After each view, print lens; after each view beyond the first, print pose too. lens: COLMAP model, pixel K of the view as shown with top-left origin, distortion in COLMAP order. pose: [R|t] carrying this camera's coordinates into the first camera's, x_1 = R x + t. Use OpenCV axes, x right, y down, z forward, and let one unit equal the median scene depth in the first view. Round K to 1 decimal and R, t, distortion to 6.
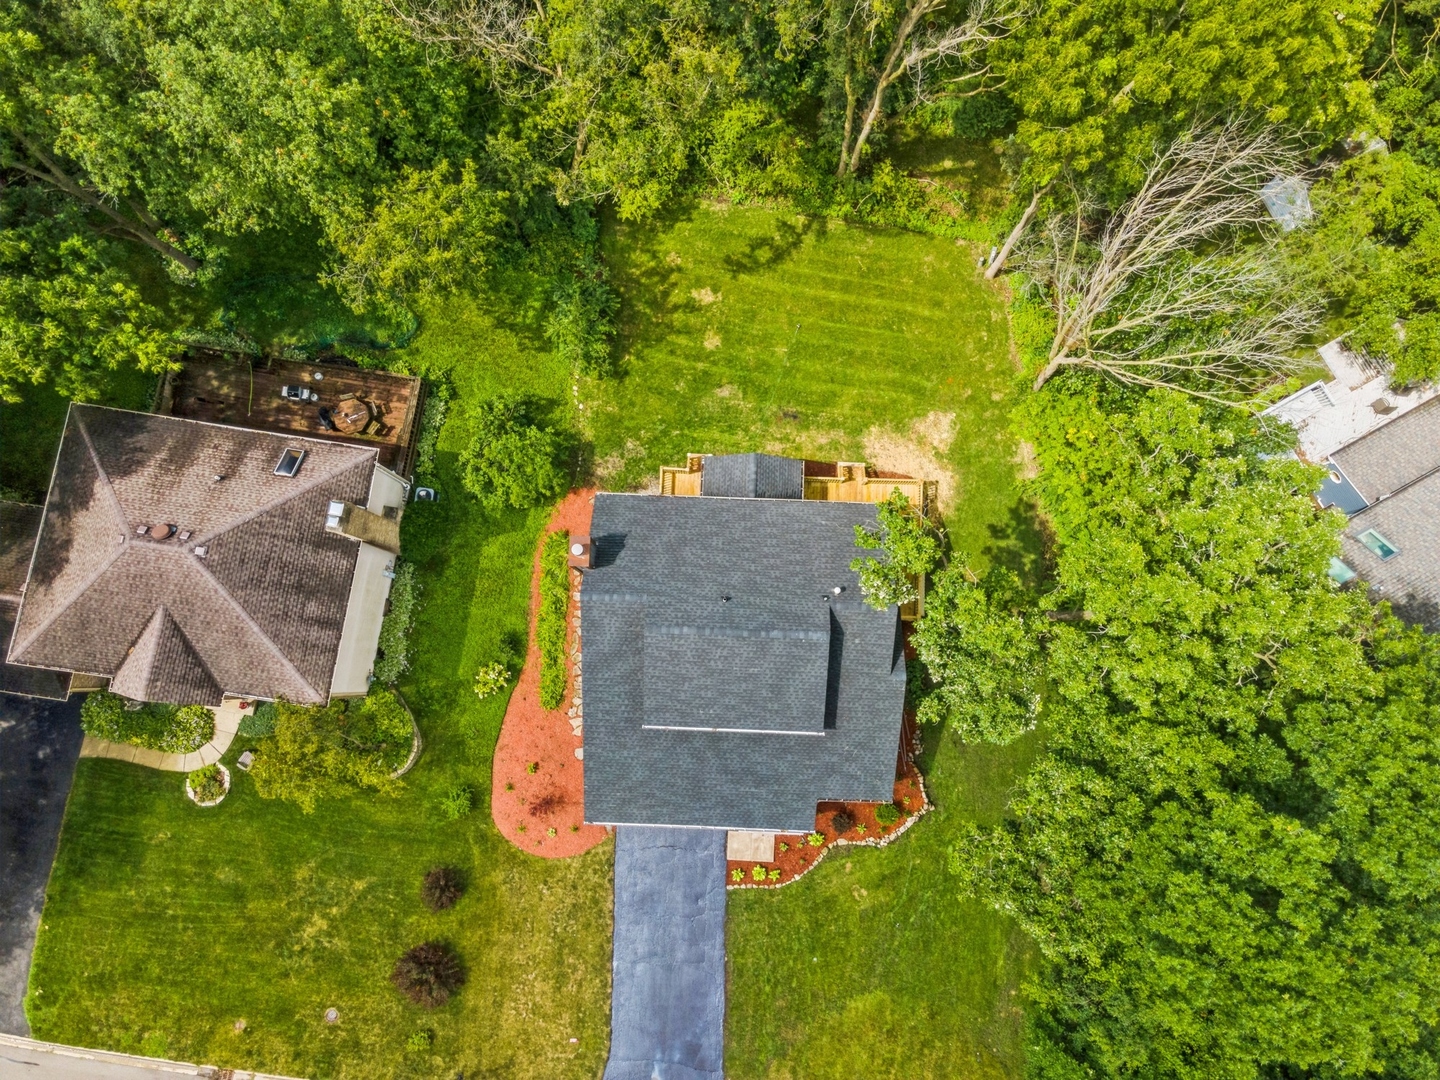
lens RADIAL K [[1051.0, 0, 720.0], [0, 1051.0, 540.0], [0, 0, 1]] dist [0.042237, 0.006559]
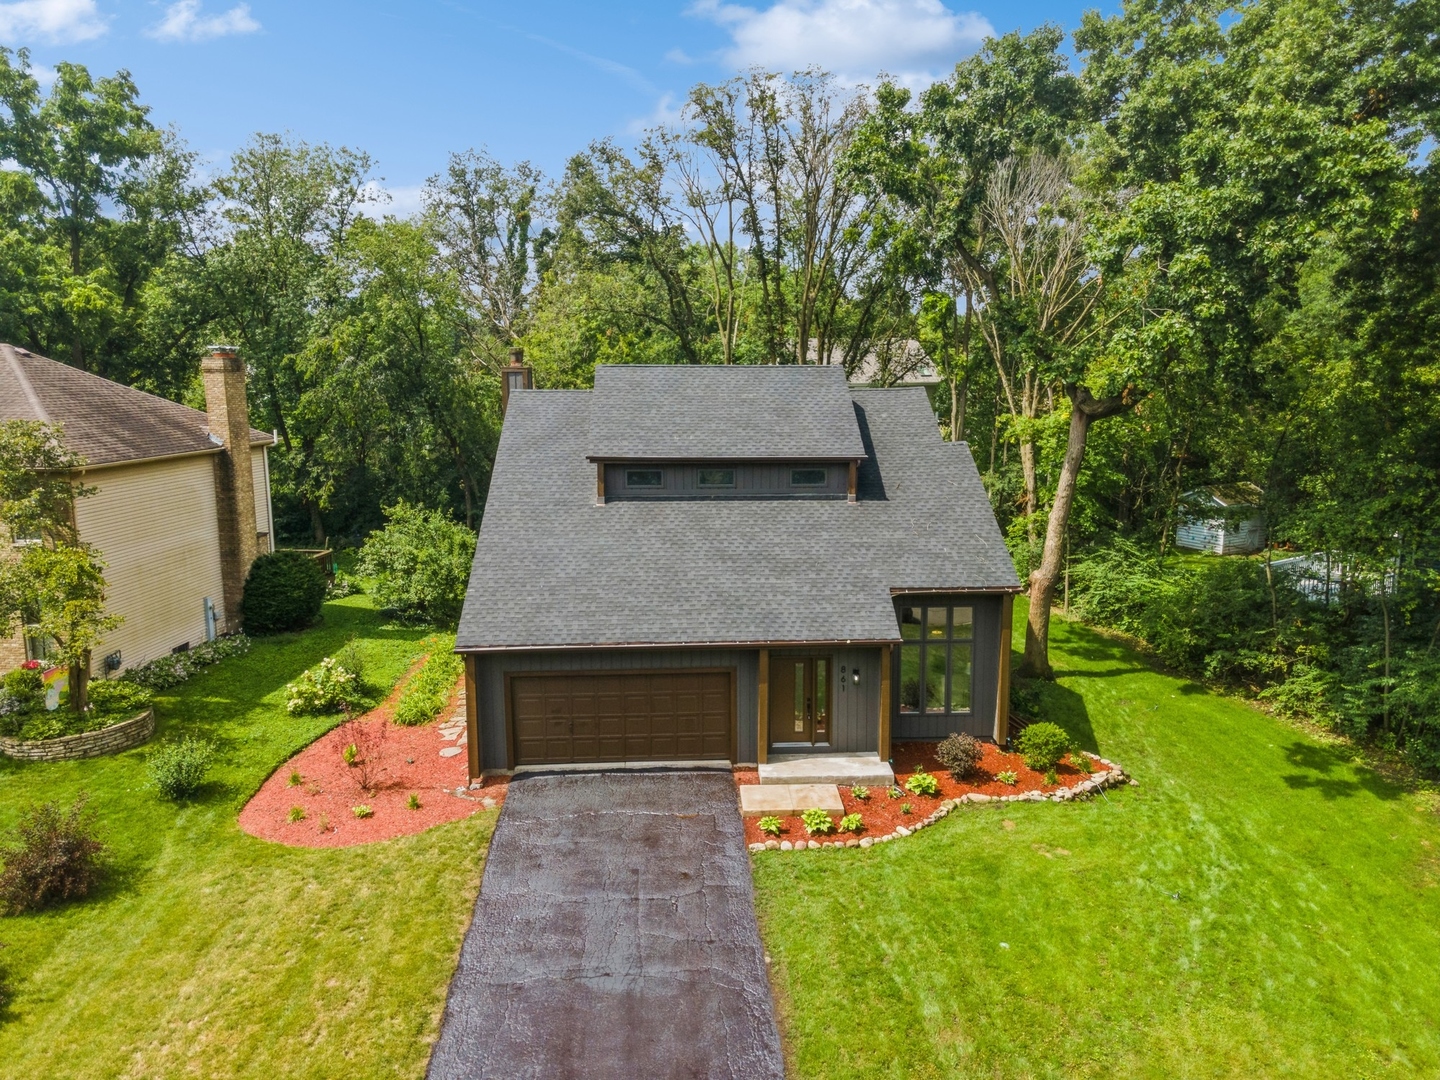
lens RADIAL K [[1051.0, 0, 720.0], [0, 1051.0, 540.0], [0, 0, 1]] dist [0.042237, 0.006559]
pose [[0.996563, -0.012763, 0.081855, -0.039355], [0.082043, 0.289074, -0.953785, 0.704504], [-0.011489, 0.957222, 0.289127, 0.753772]]
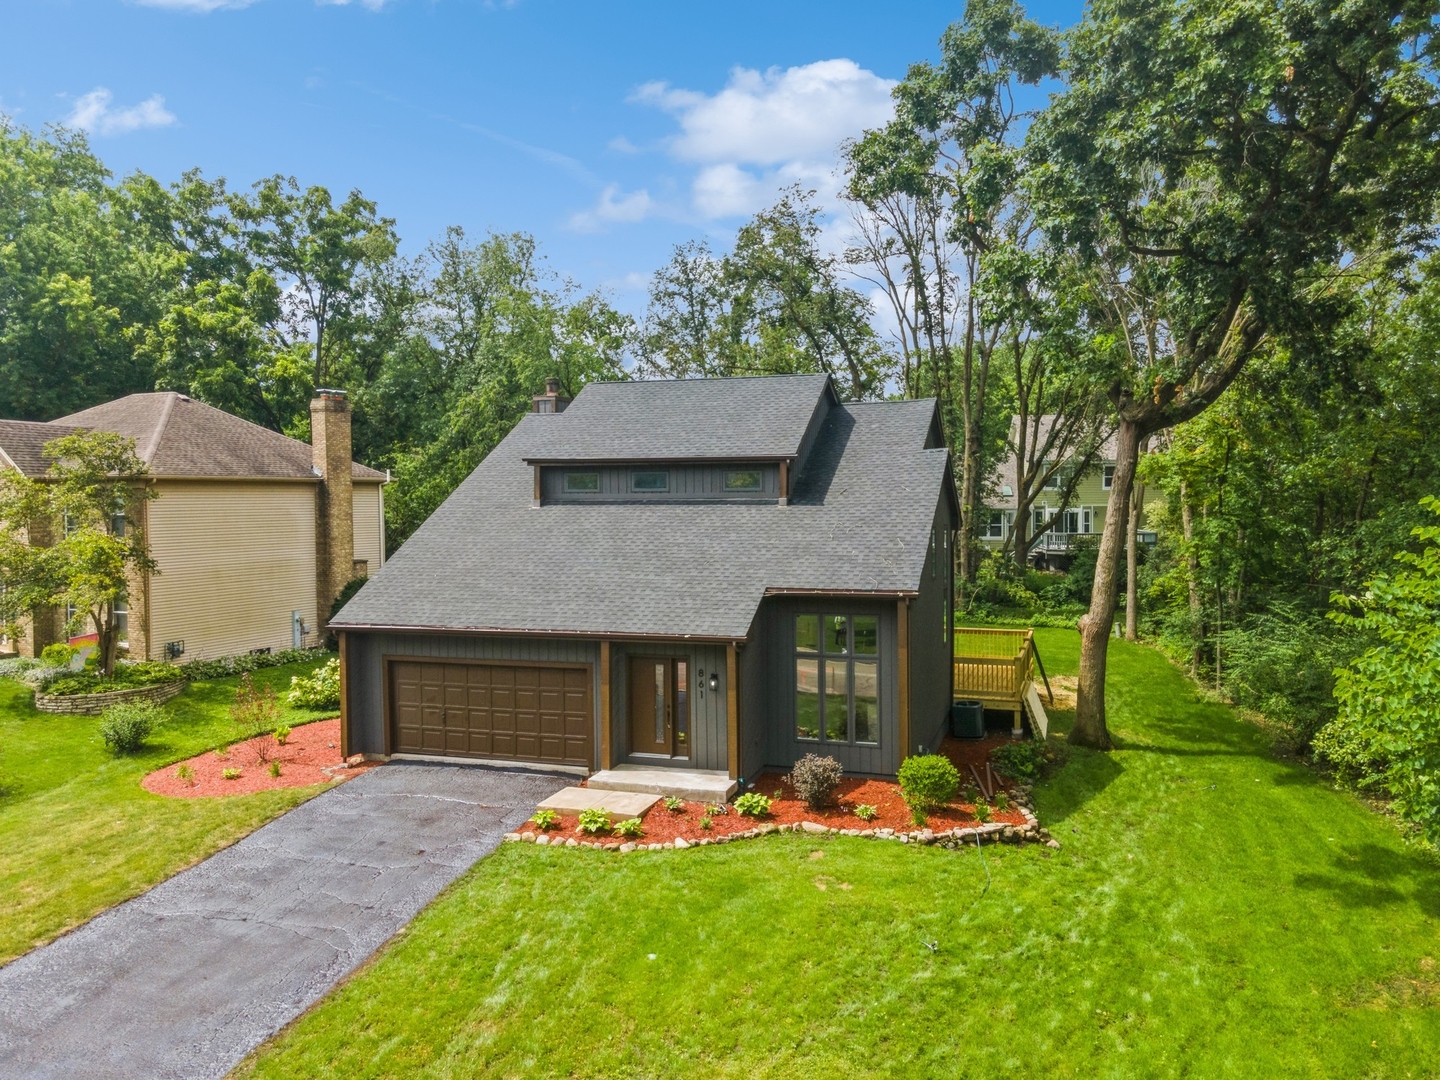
lens RADIAL K [[1067.9, 0, 720.0], [0, 1067.9, 540.0], [0, 0, 1]] dist [0.043062, 0.006840]
pose [[0.958448, 0.008613, -0.285138, 0.198595], [-0.282423, 0.169458, -0.944204, 0.668917], [0.040187, 0.985500, 0.164849, 0.826214]]
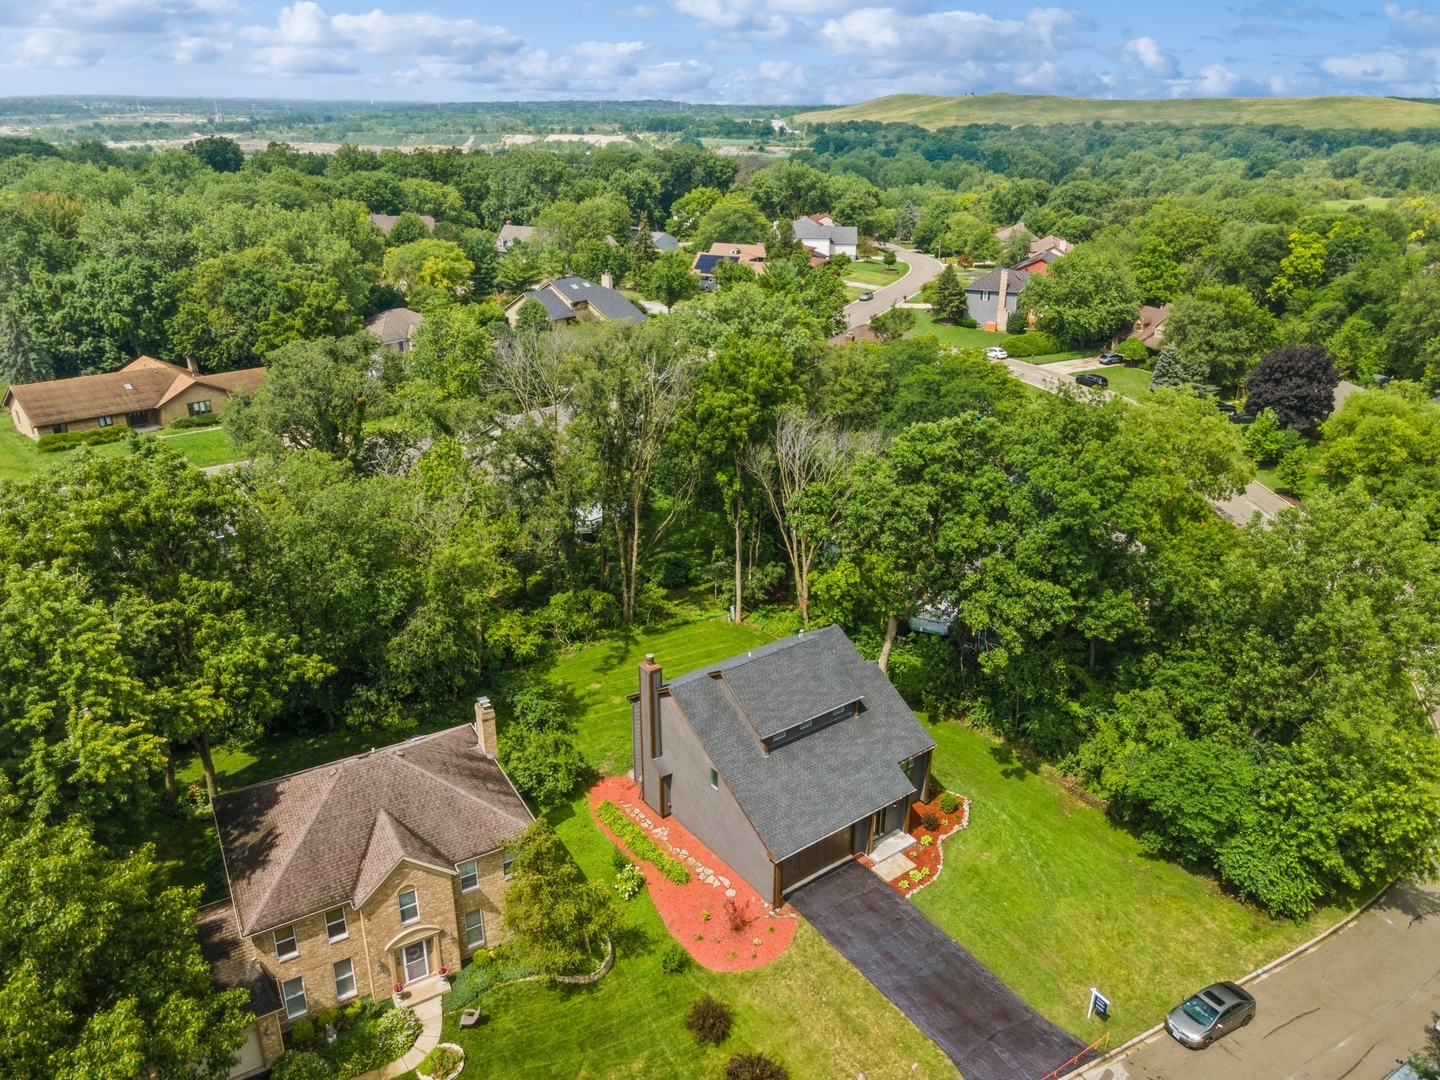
lens RADIAL K [[1051.0, 0, 720.0], [0, 1051.0, 540.0], [0, 0, 1]] dist [0.042237, 0.006559]
pose [[0.781698, -0.235621, 0.577435, -0.714584], [0.618608, 0.410519, -0.669924, 0.808732], [-0.079200, 0.880884, 0.466658, 0.147469]]
